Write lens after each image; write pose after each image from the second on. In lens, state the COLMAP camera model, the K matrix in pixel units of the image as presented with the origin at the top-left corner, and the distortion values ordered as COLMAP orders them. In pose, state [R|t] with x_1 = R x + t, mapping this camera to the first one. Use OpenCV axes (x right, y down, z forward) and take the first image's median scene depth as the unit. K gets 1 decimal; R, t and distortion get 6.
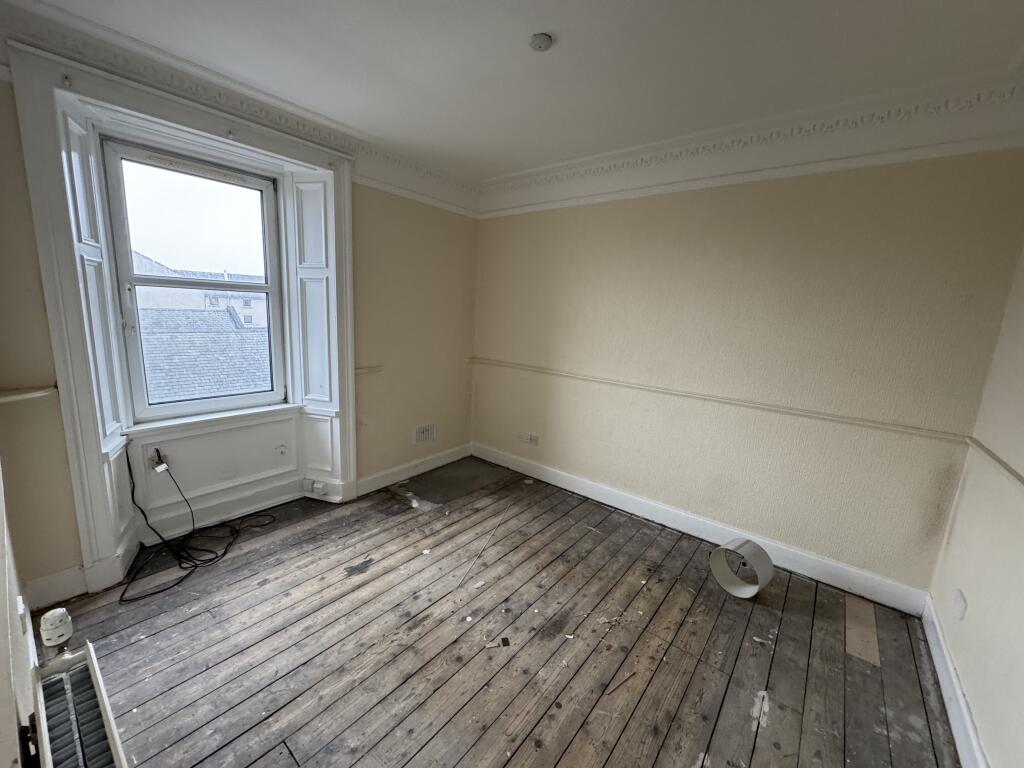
lens RADIAL K [[406.7, 0, 512.7], [0, 406.7, 386.2], [0, 0, 1]] dist [-0.002187, 0.000055]
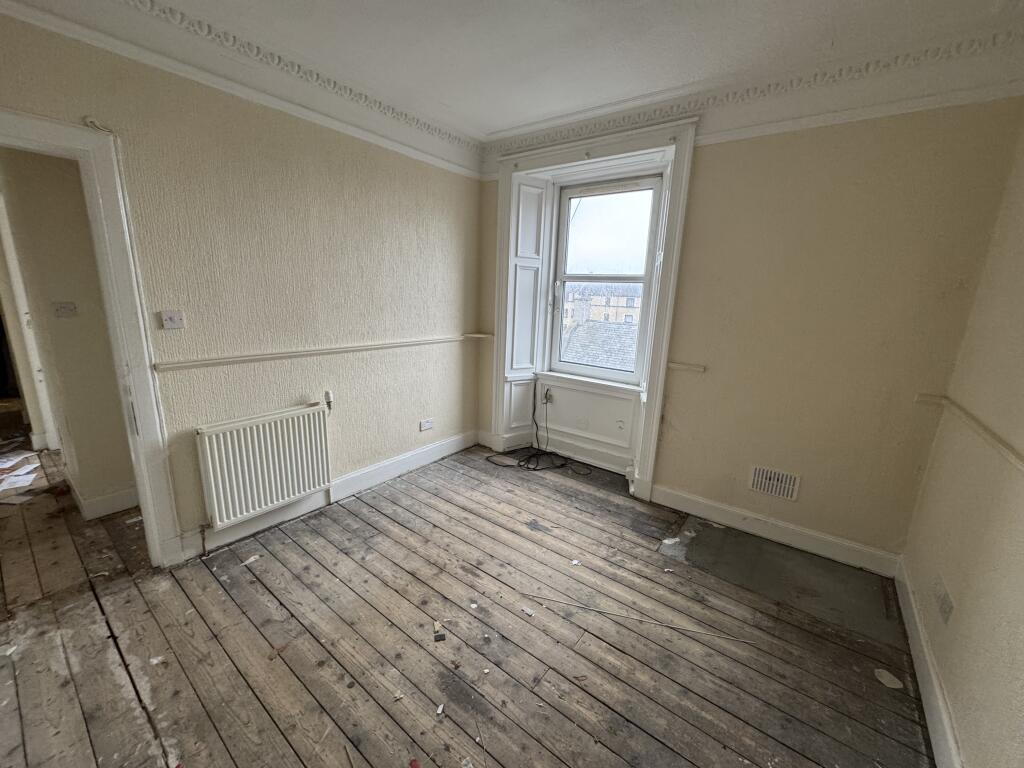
lens RADIAL K [[406.7, 0, 510.9], [0, 406.7, 386.0], [0, 0, 1]] dist [-0.002187, 0.000055]
pose [[0.024599, 0.179363, -0.983475, 0.664194], [-0.220506, 0.960517, 0.169661, -0.090110], [0.975075, 0.212689, 0.063178, 0.827023]]
